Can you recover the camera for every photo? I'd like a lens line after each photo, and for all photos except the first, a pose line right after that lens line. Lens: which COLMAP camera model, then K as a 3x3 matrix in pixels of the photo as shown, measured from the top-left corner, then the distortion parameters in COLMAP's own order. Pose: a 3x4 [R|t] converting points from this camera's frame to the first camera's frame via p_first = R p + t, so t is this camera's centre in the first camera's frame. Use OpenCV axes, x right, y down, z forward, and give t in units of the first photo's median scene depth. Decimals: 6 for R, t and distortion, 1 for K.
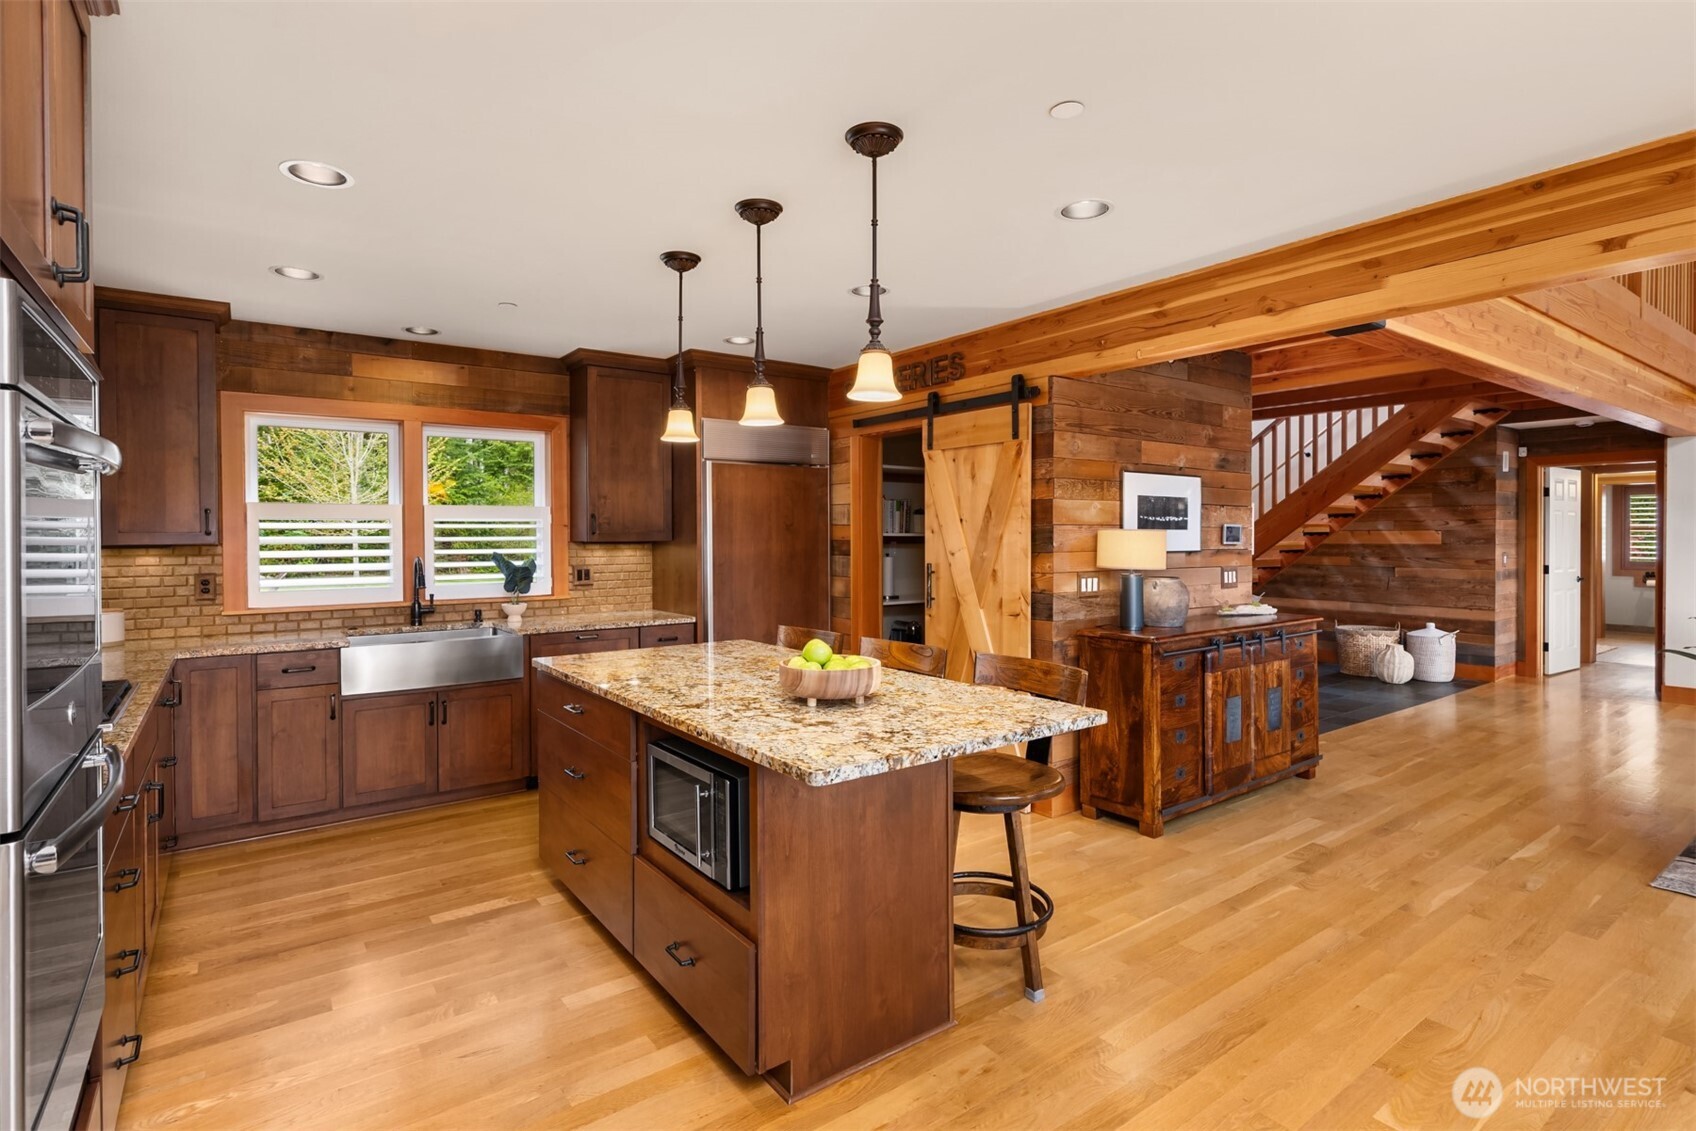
lens RADIAL K [[823.9, 0, 842.3], [0, 823.9, 538.1], [0, 0, 1]] dist [0.000903, 0.000056]
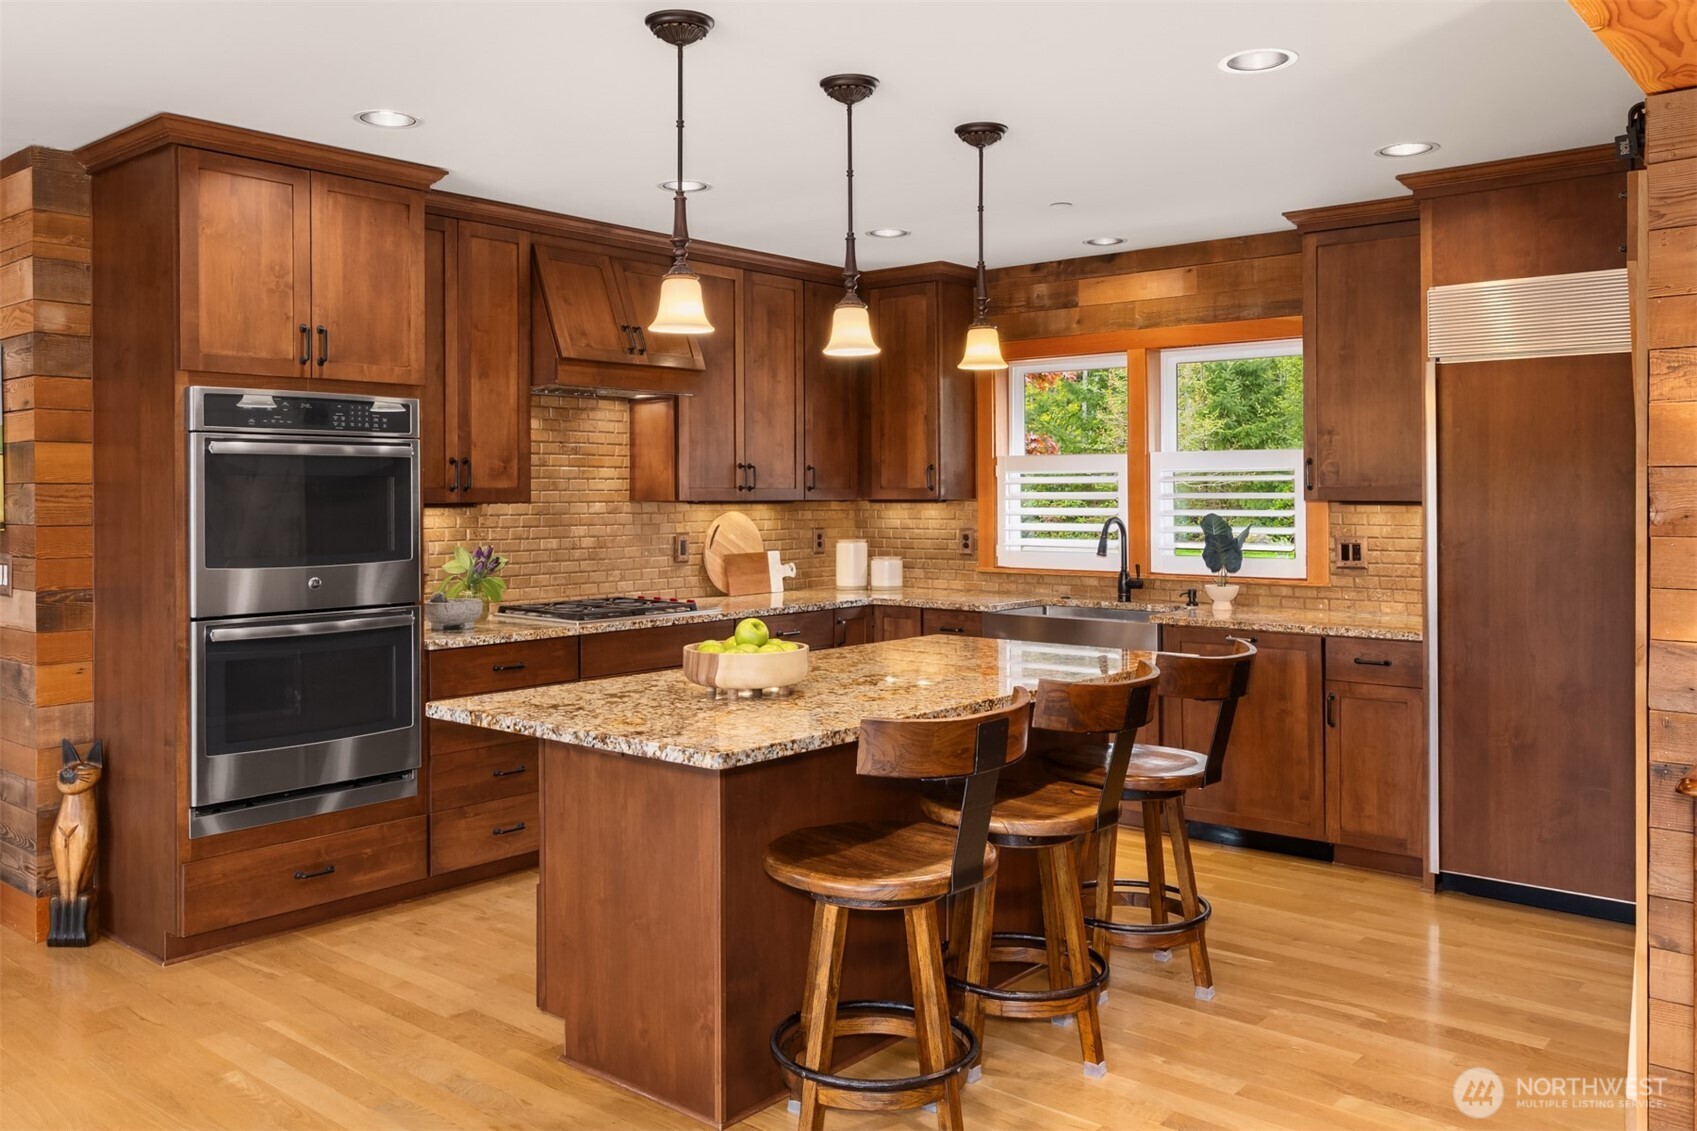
lens RADIAL K [[1321.9, 0, 819.4], [0, 1321.9, 490.6], [0, 0, 1]] dist [-0.001487, -0.000407]
pose [[0.239620, 0.001382, -0.970866, 0.697028], [-0.002639, 0.999996, 0.000772, -0.003734], [0.970863, 0.002377, 0.239623, 0.408143]]
